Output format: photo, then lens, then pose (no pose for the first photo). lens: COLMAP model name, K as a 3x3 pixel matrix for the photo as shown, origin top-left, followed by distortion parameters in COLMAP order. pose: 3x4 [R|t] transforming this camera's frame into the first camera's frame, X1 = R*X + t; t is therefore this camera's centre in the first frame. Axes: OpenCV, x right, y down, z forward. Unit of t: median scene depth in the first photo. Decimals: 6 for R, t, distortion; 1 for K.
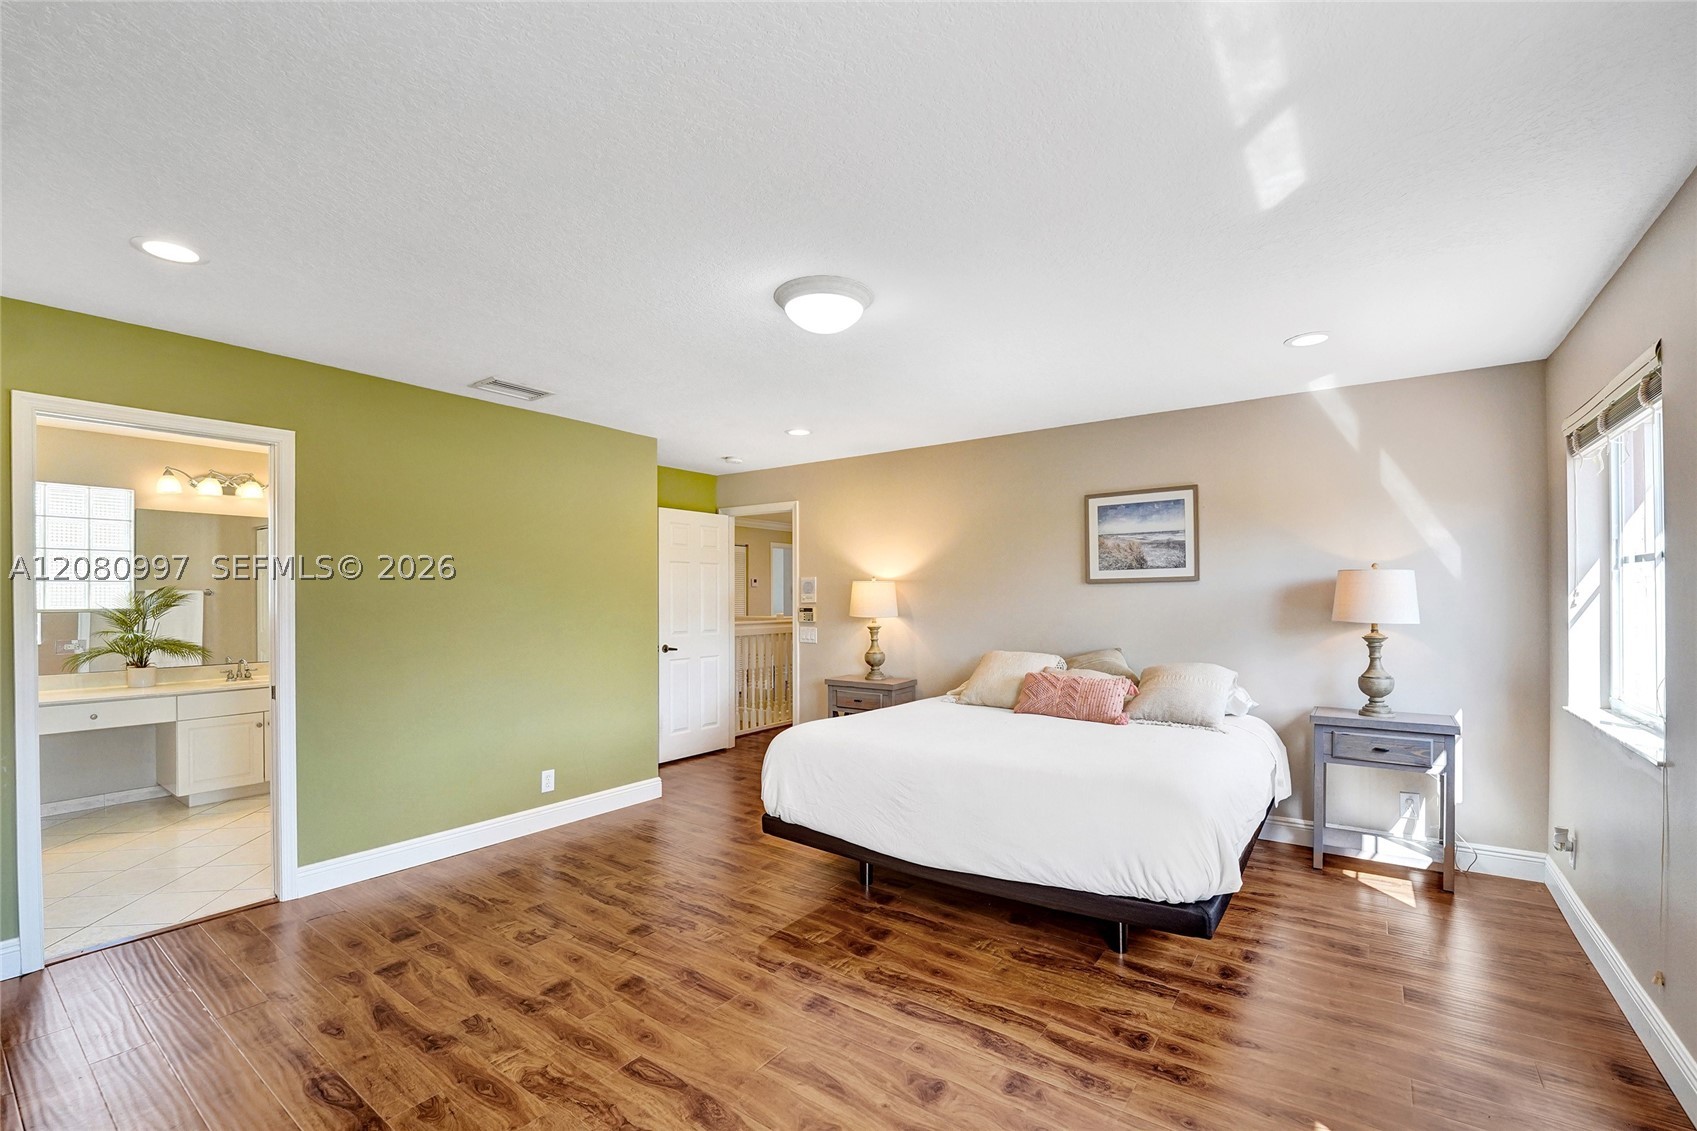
lens RADIAL K [[704.9, 0, 809.6], [0, 704.9, 595.2], [0, 0, 1]] dist [-0.024019, 0.000893]
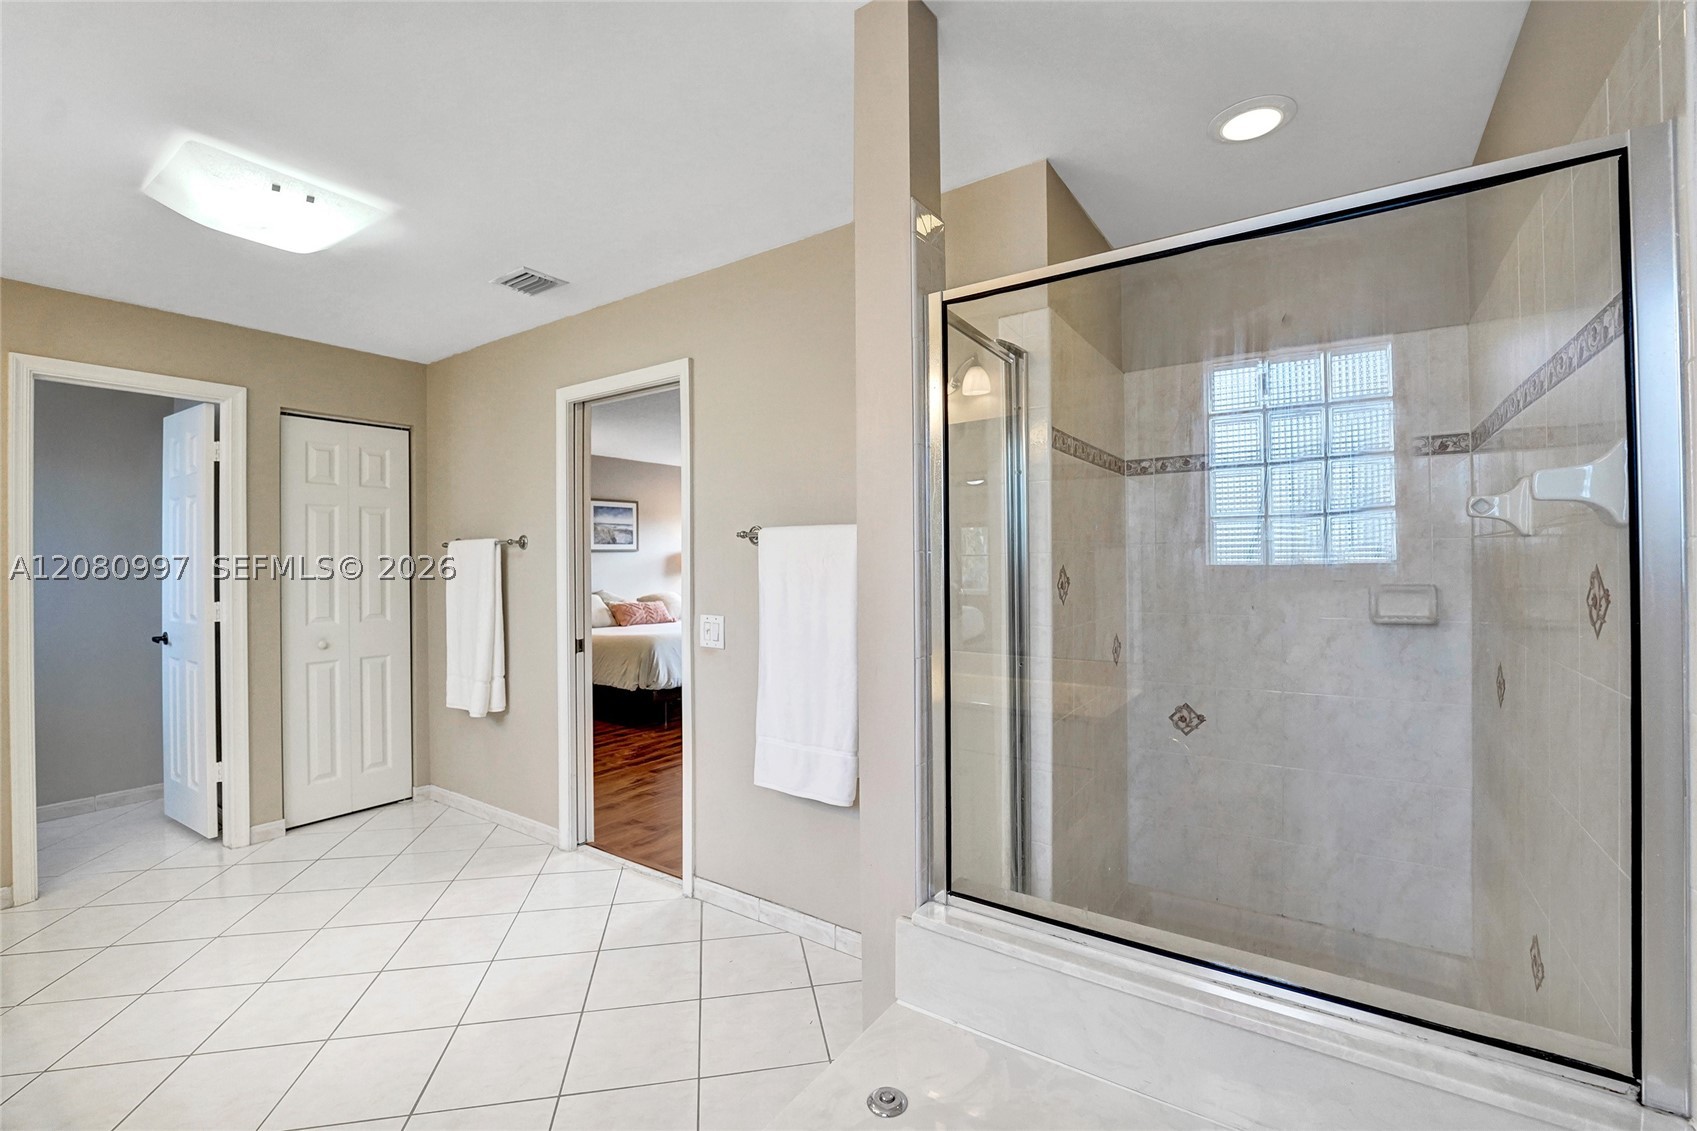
lens RADIAL K [[704.9, 0, 848.1], [0, 704.9, 560.7], [0, 0, 1]] dist [-0.024019, 0.000893]
pose [[-0.025366, 0.001164, 0.999678, -1.377882], [0.006401, 0.999979, -0.001002, 0.010206], [-0.999658, 0.006374, -0.025373, 0.469078]]
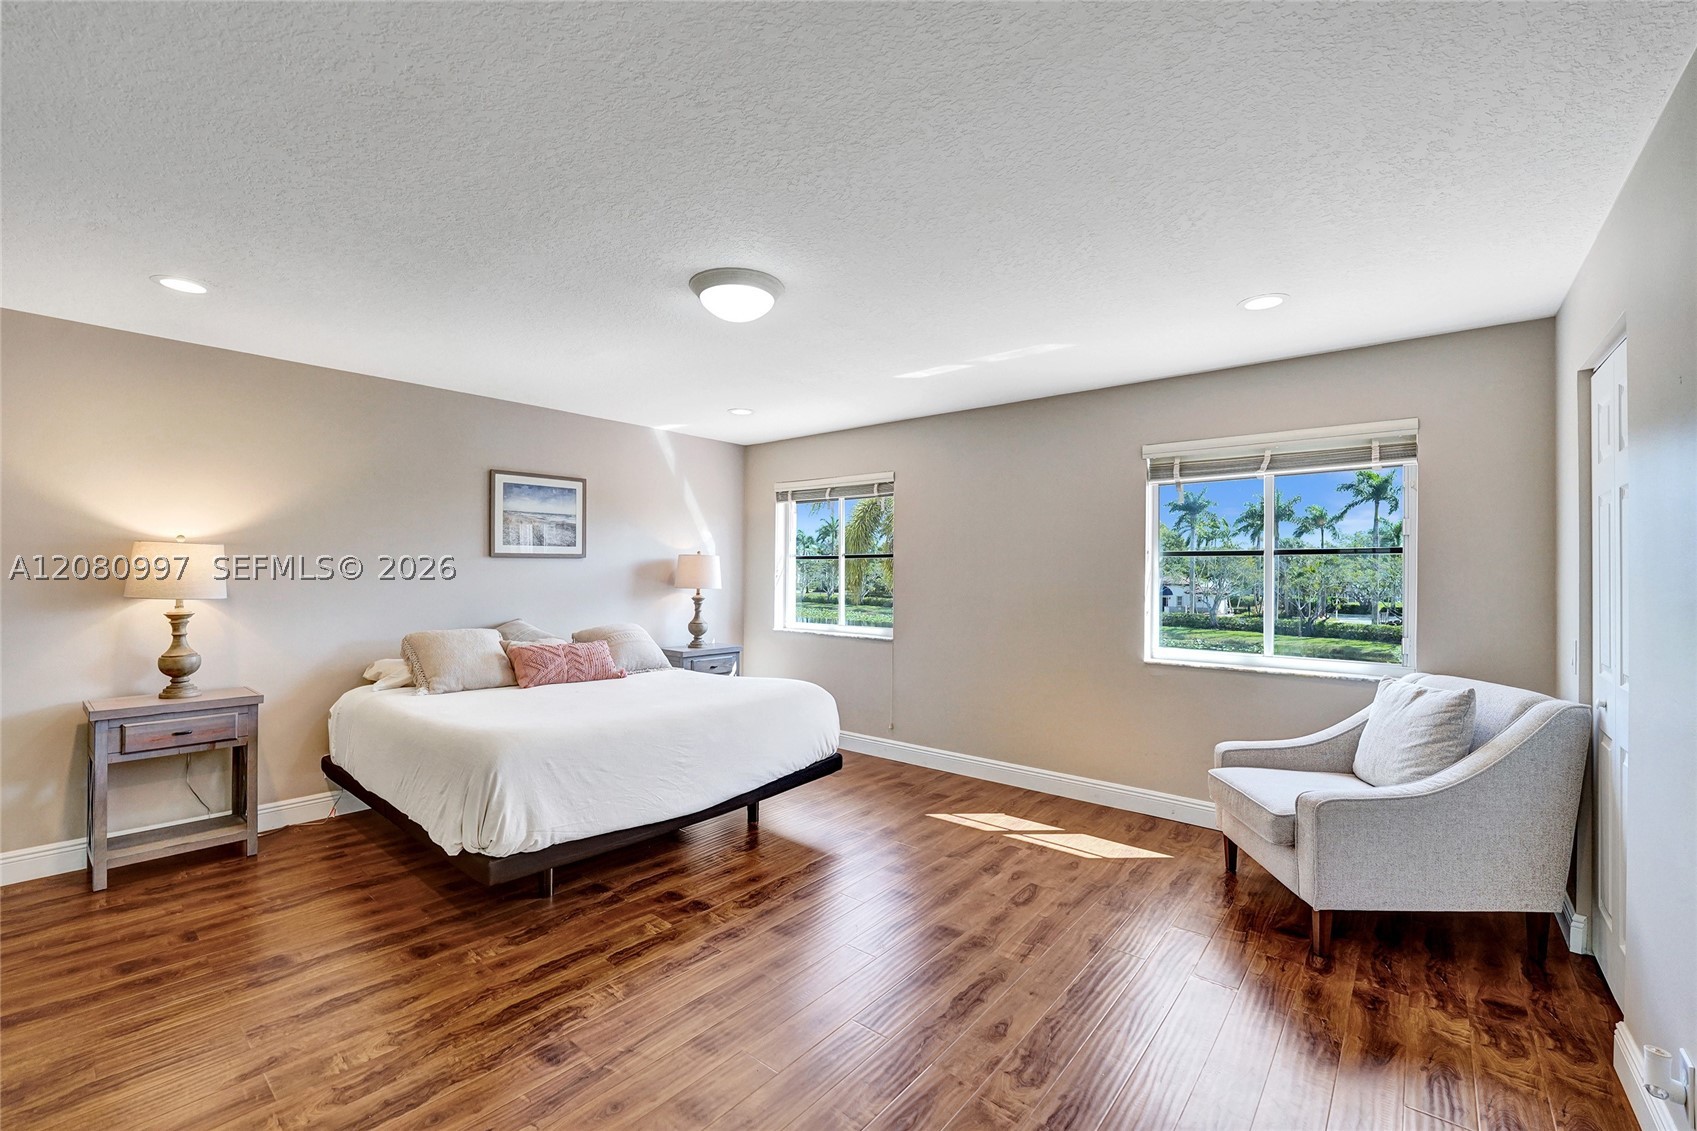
lens RADIAL K [[704.9, 0, 843.5], [0, 704.9, 558.3], [0, 0, 1]] dist [-0.024019, 0.000893]
pose [[0.067141, 0.022424, 0.997492, -0.628082], [-0.006471, 0.999736, -0.022039, 0.004340], [-0.997723, -0.004976, 0.067268, 0.464401]]
